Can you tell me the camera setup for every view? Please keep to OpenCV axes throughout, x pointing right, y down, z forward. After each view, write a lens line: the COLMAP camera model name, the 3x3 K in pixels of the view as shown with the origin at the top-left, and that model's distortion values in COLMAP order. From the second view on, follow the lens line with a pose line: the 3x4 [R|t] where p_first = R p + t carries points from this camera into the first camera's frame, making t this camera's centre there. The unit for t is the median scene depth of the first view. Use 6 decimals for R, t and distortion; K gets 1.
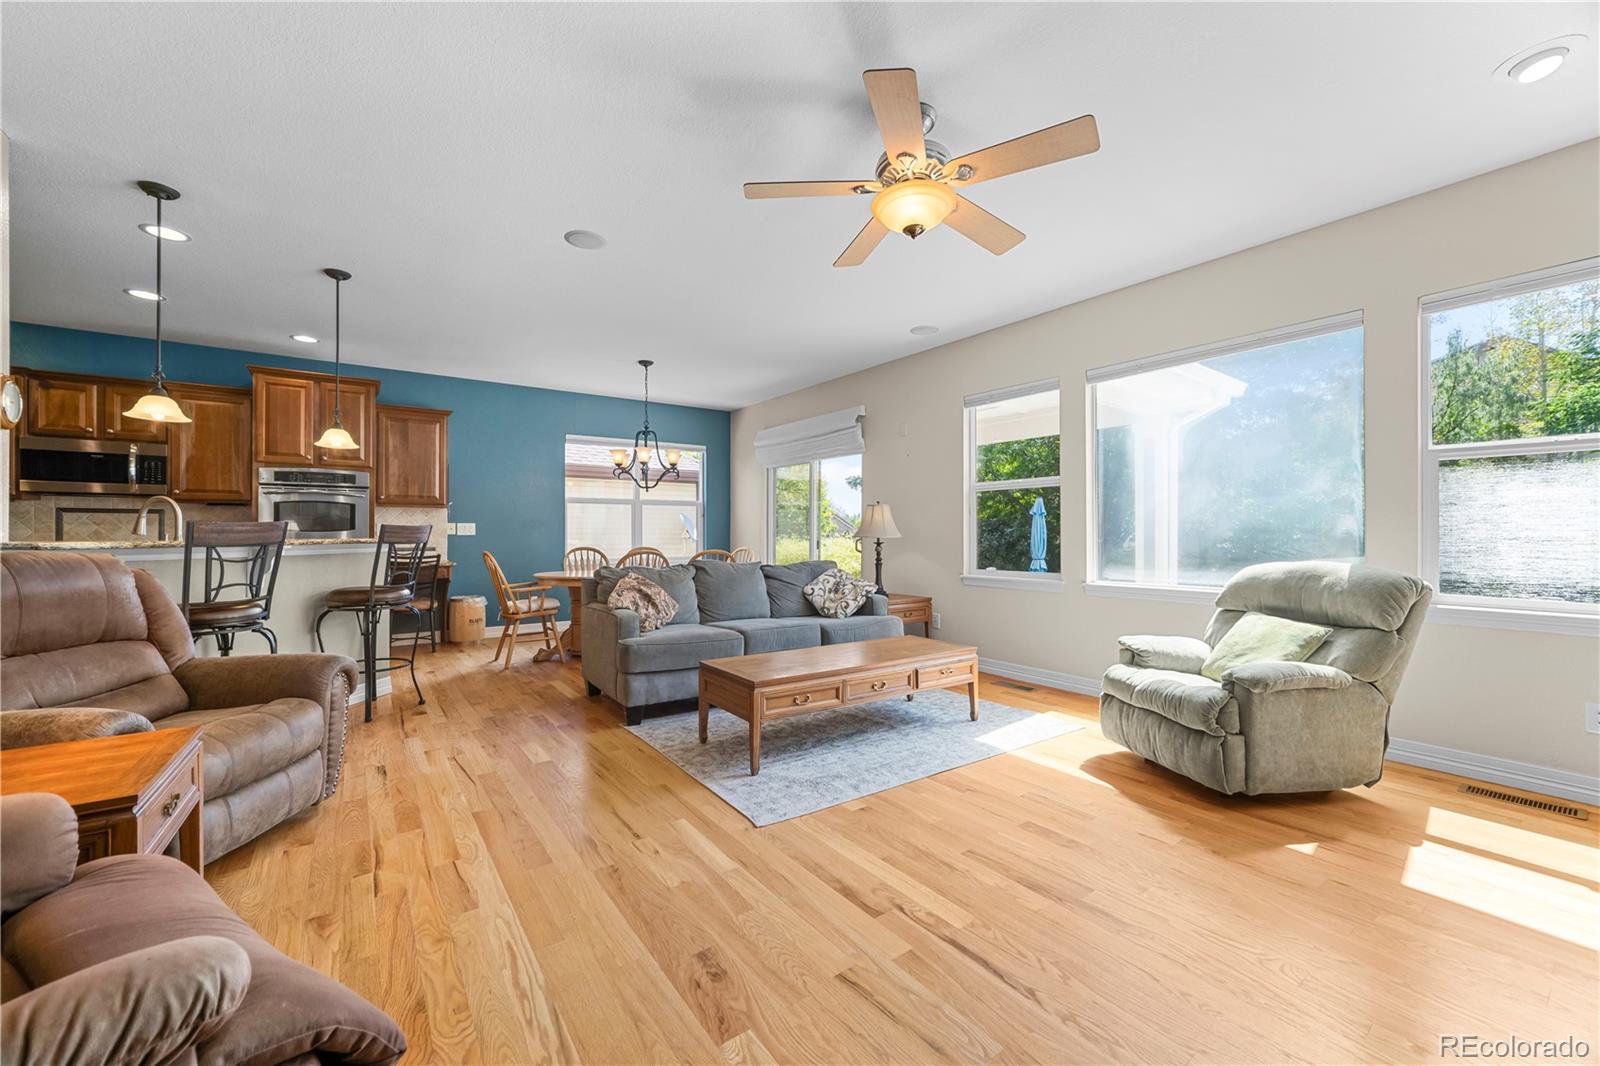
lens RADIAL K [[629.3, 0, 795.2], [0, 629.3, 538.3], [0, 0, 1]] dist [-0.034101, 0.014078]
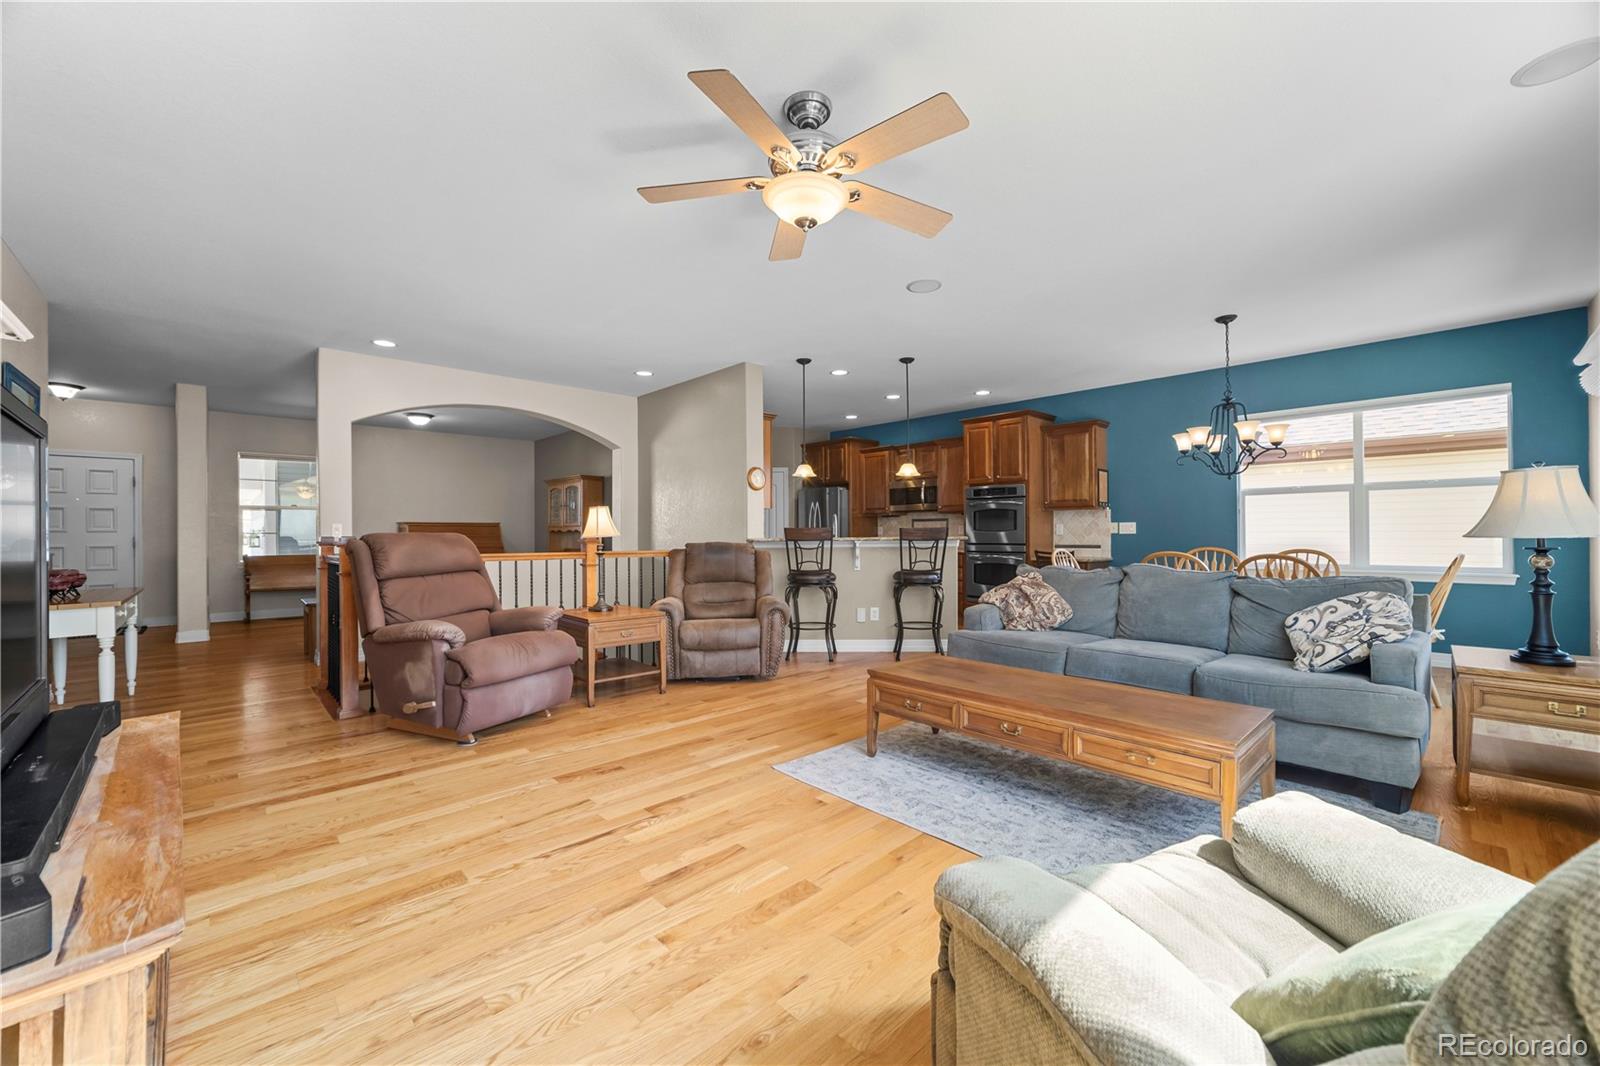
lens RADIAL K [[629.3, 0, 795.2], [0, 629.3, 538.3], [0, 0, 1]] dist [-0.034101, 0.014078]
pose [[0.133845, 0.004530, -0.990992, 0.859275], [-0.001388, 0.999989, 0.004383, -0.003011], [0.991001, 0.000788, 0.133850, 0.630752]]
